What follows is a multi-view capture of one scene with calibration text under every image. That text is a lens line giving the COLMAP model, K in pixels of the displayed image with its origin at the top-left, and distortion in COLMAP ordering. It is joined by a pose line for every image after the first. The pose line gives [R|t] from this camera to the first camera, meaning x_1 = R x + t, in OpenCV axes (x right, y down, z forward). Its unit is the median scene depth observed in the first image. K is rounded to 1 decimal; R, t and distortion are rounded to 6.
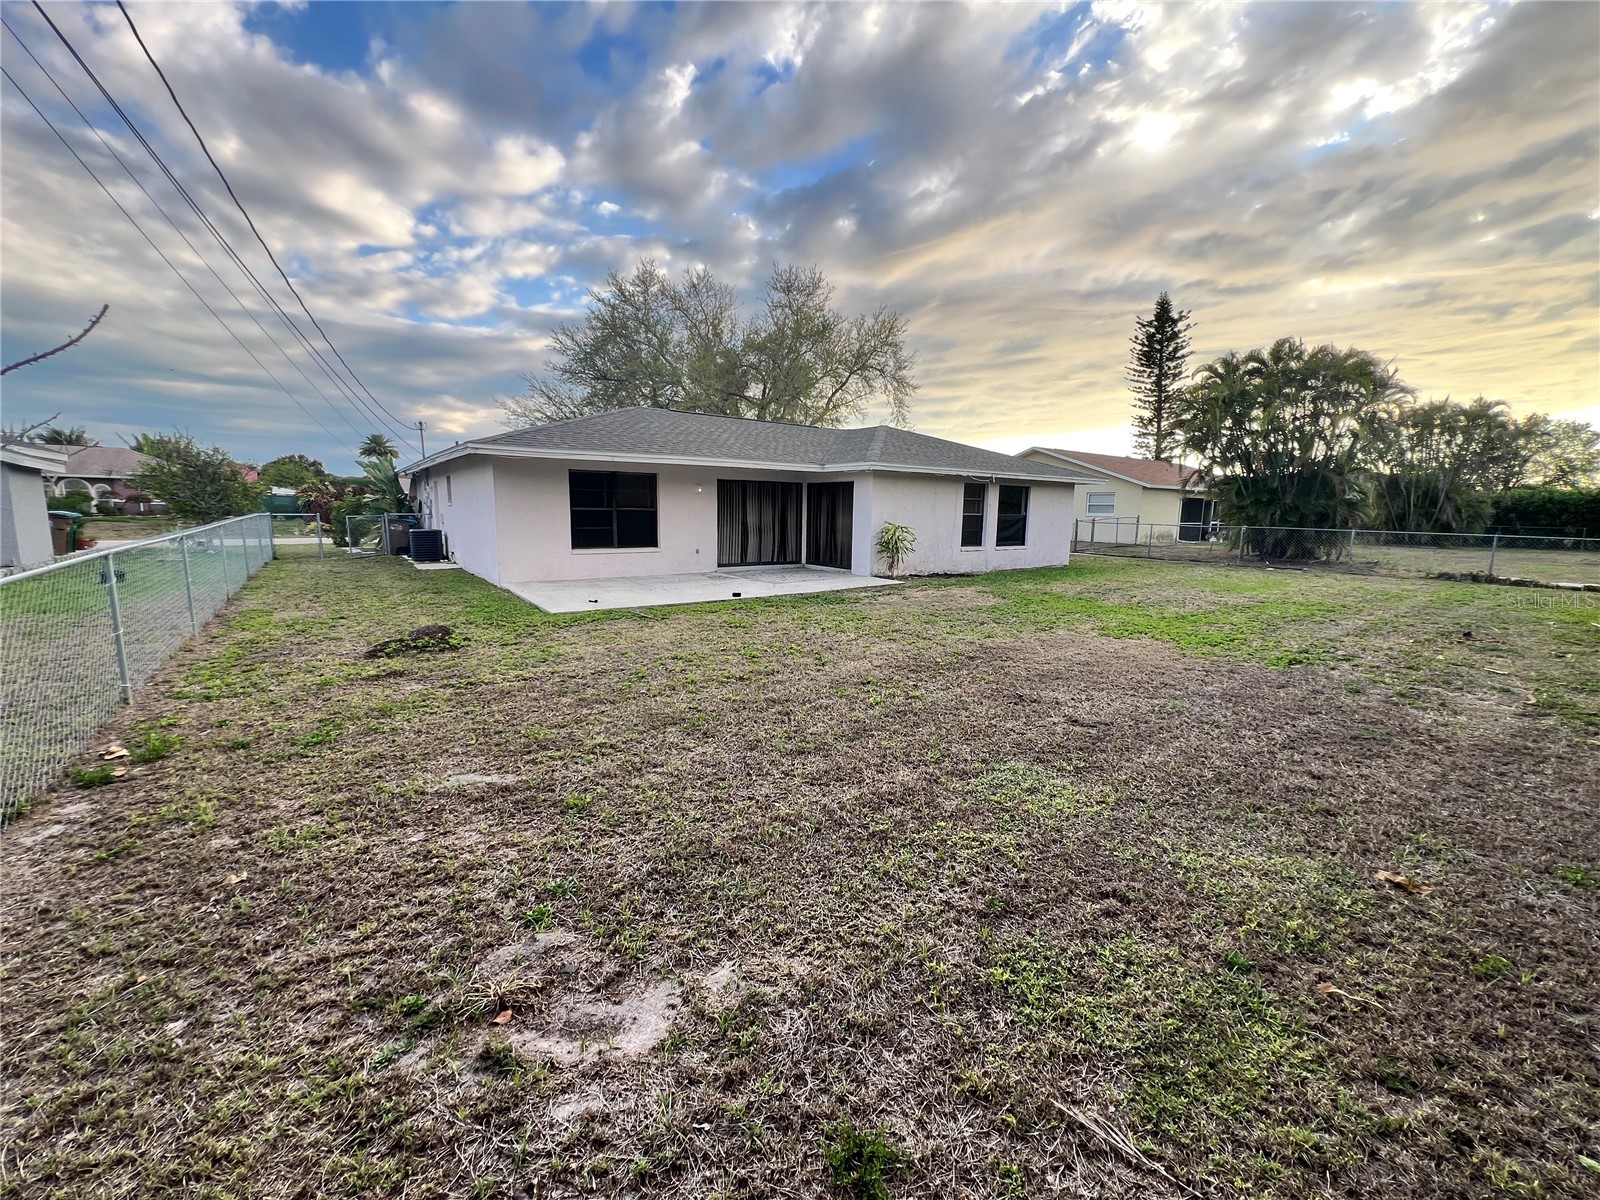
lens RADIAL K [[638.4, 0, 800.0], [0, 638.4, 600.0], [0, 0, 1]] dist [-0.001103, -0.000163]
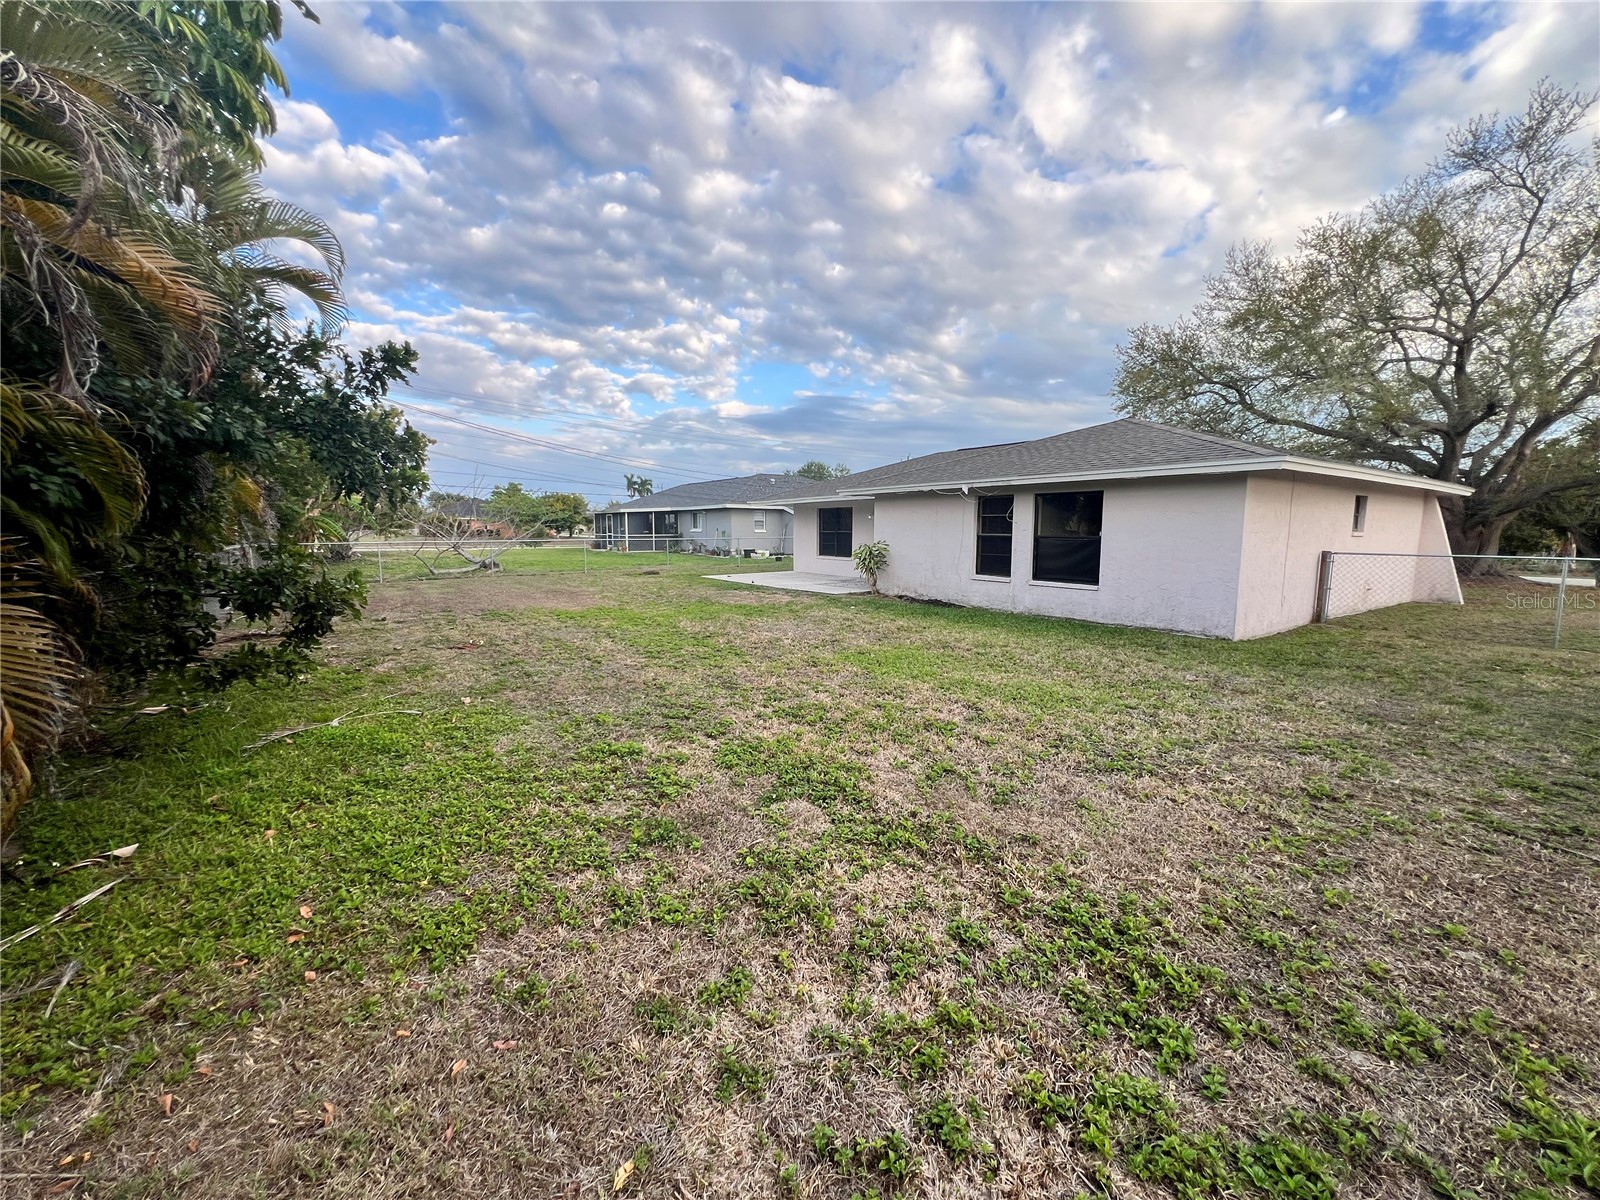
lens RADIAL K [[638.4, 0, 800.0], [0, 638.4, 600.0], [0, 0, 1]] dist [-0.001103, -0.000163]
pose [[-0.081281, 0.087272, -0.992863, 1.081555], [-0.153823, 0.983126, 0.099009, -0.096931], [0.984750, 0.160772, -0.066485, 0.834664]]
